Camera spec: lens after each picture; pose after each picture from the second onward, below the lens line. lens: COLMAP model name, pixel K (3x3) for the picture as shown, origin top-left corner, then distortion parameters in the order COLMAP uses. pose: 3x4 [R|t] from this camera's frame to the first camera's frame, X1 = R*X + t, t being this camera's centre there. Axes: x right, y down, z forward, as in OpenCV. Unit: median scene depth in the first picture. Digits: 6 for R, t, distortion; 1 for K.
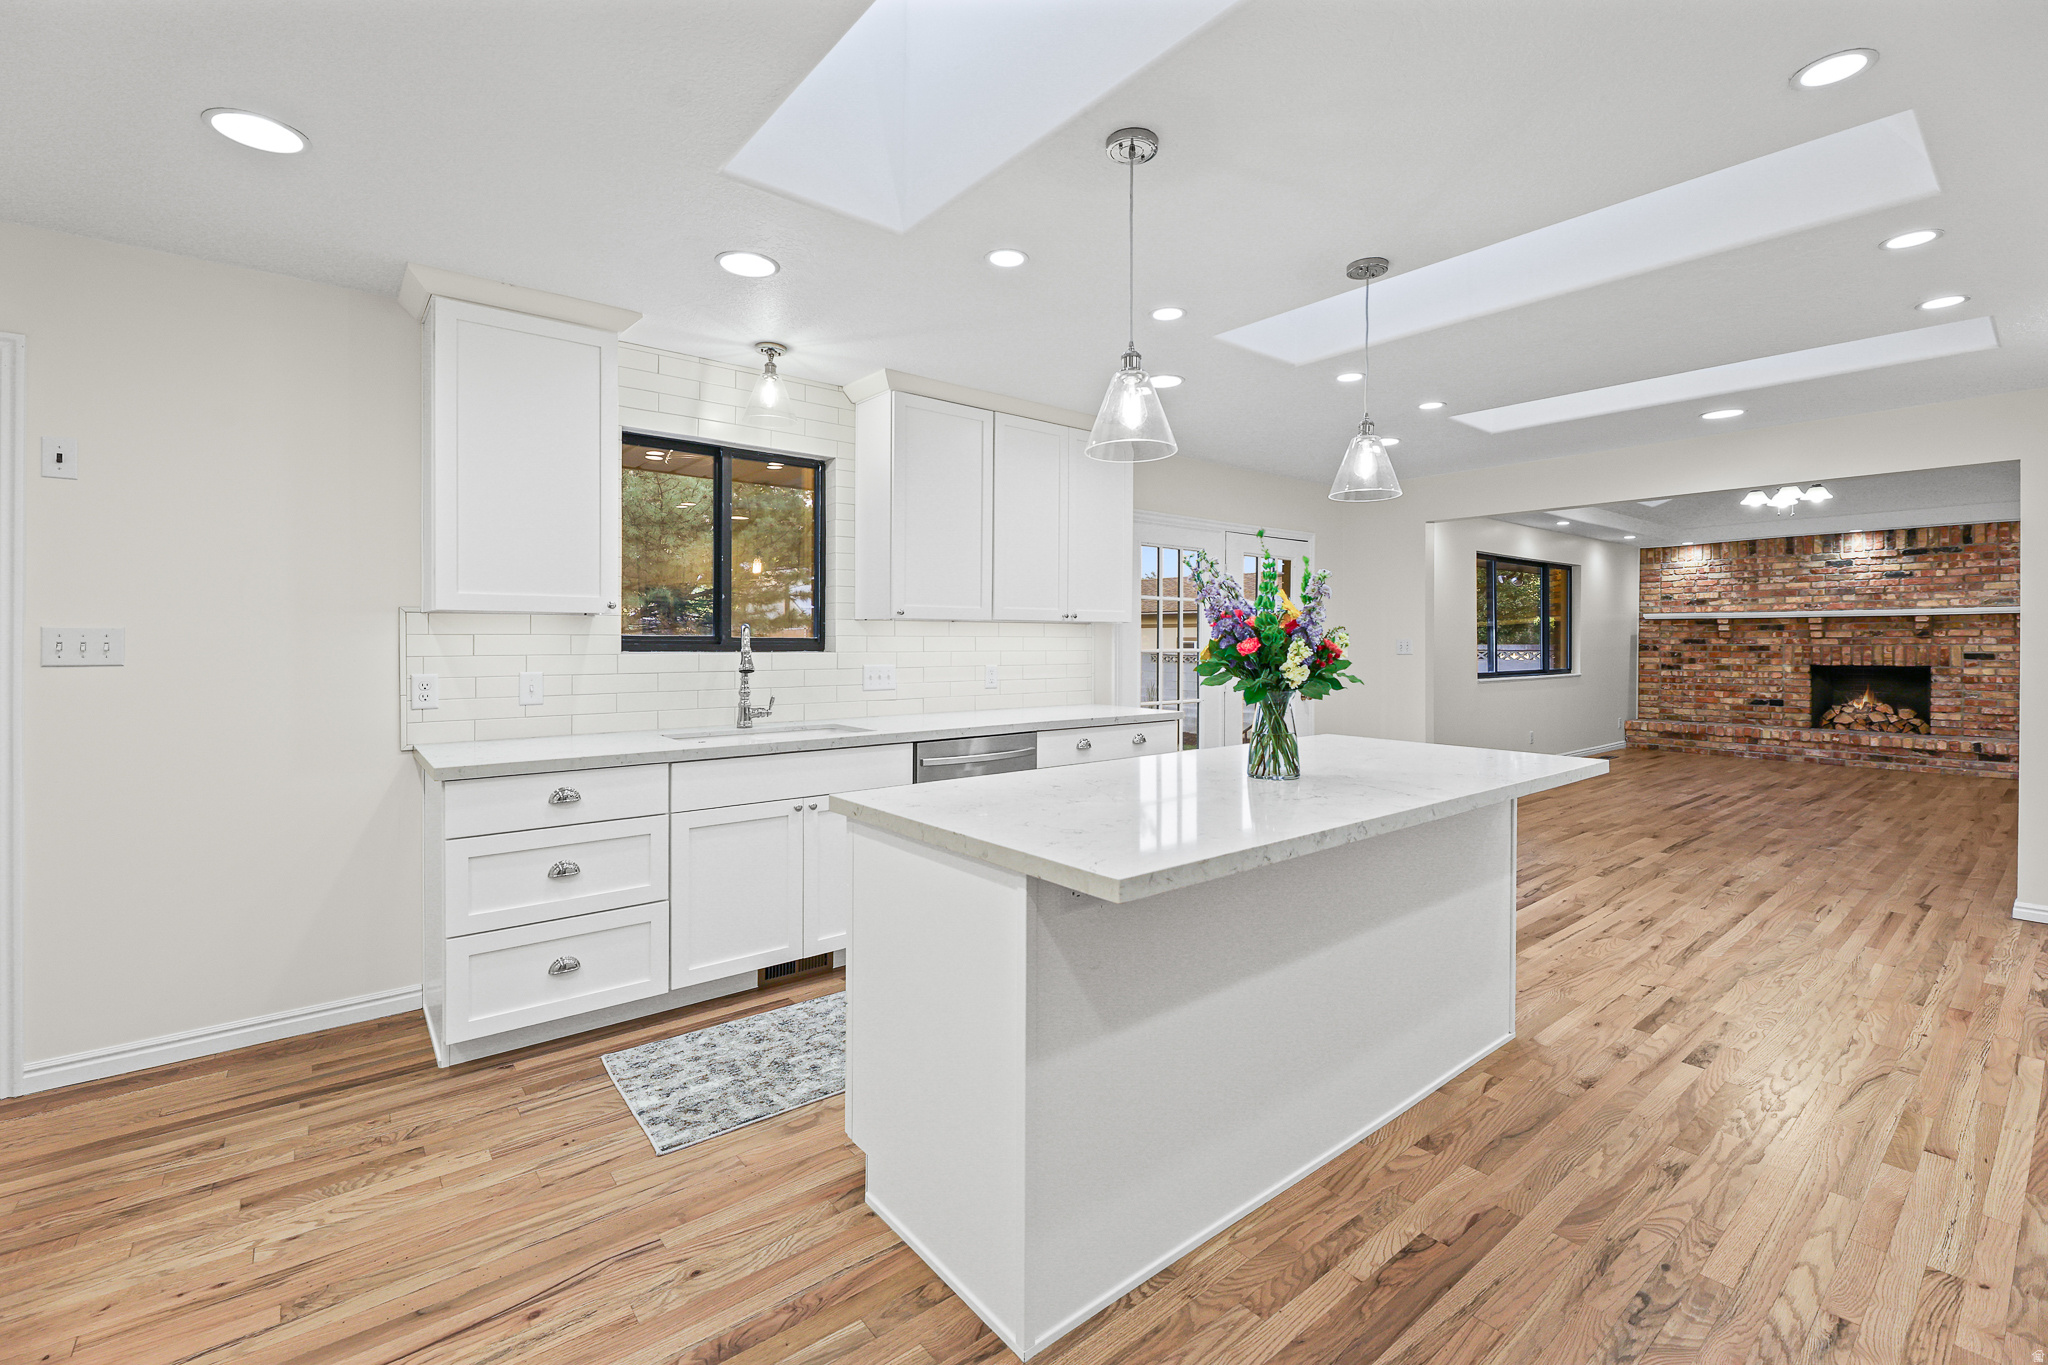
lens RADIAL K [[819.9, 0, 988.6], [0, 819.9, 660.1], [0, 0, 1]] dist [-0.010221, -0.000366]
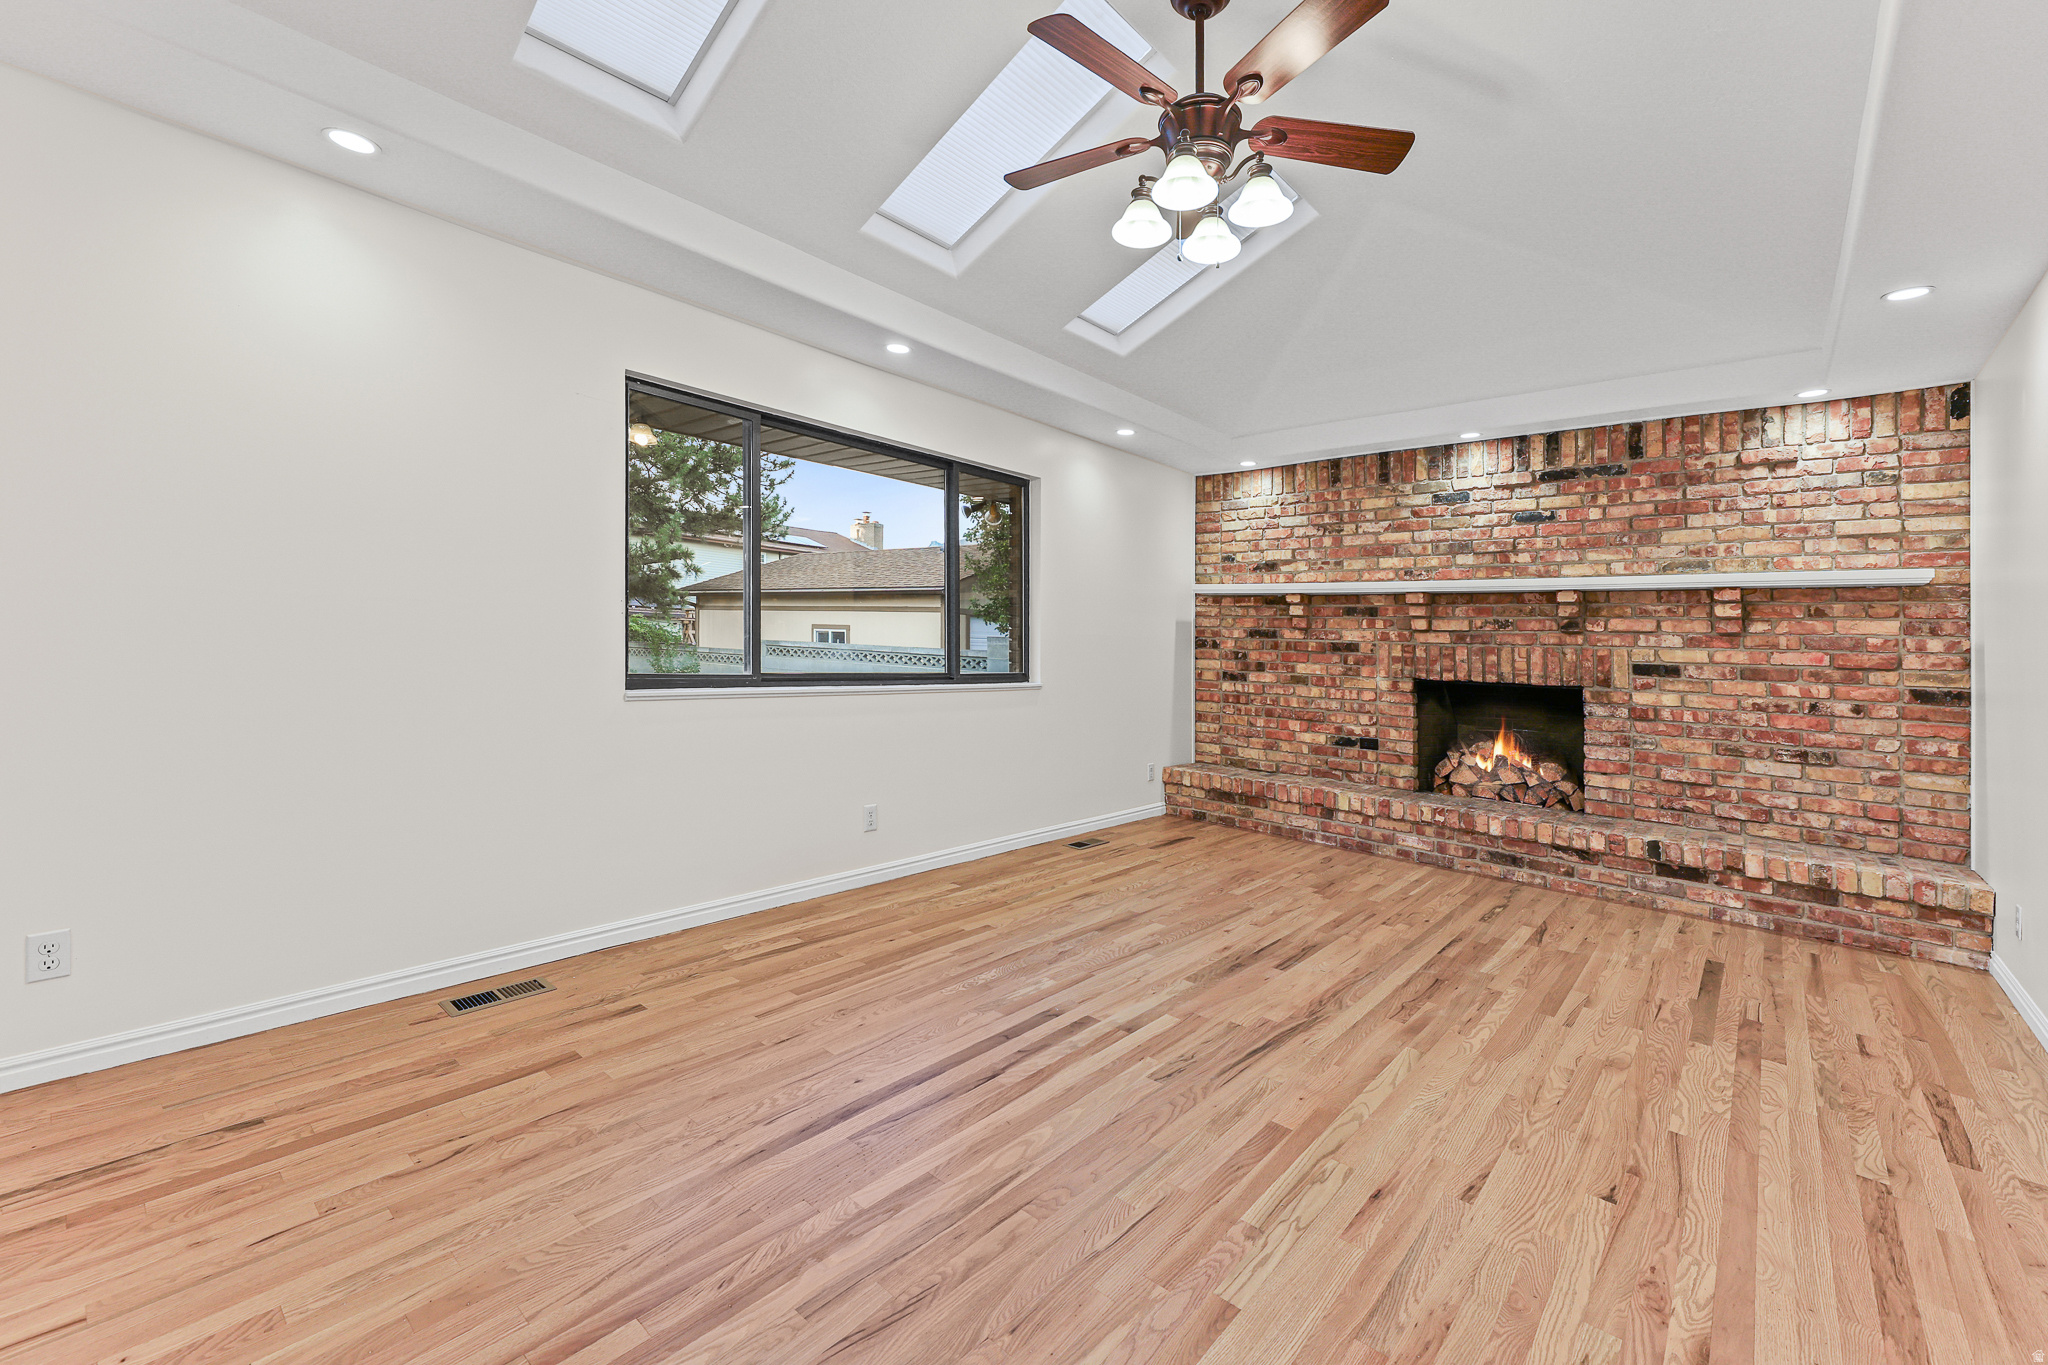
lens RADIAL K [[862.5, 0, 1016.1], [0, 862.5, 610.3], [0, 0, 1]] dist [0.004742, 0.000181]
pose [[0.972571, 0.046245, 0.227962, 0.641501], [-0.033479, 0.997664, -0.059553, 0.003685], [-0.230183, 0.050288, 0.971847, 0.505961]]
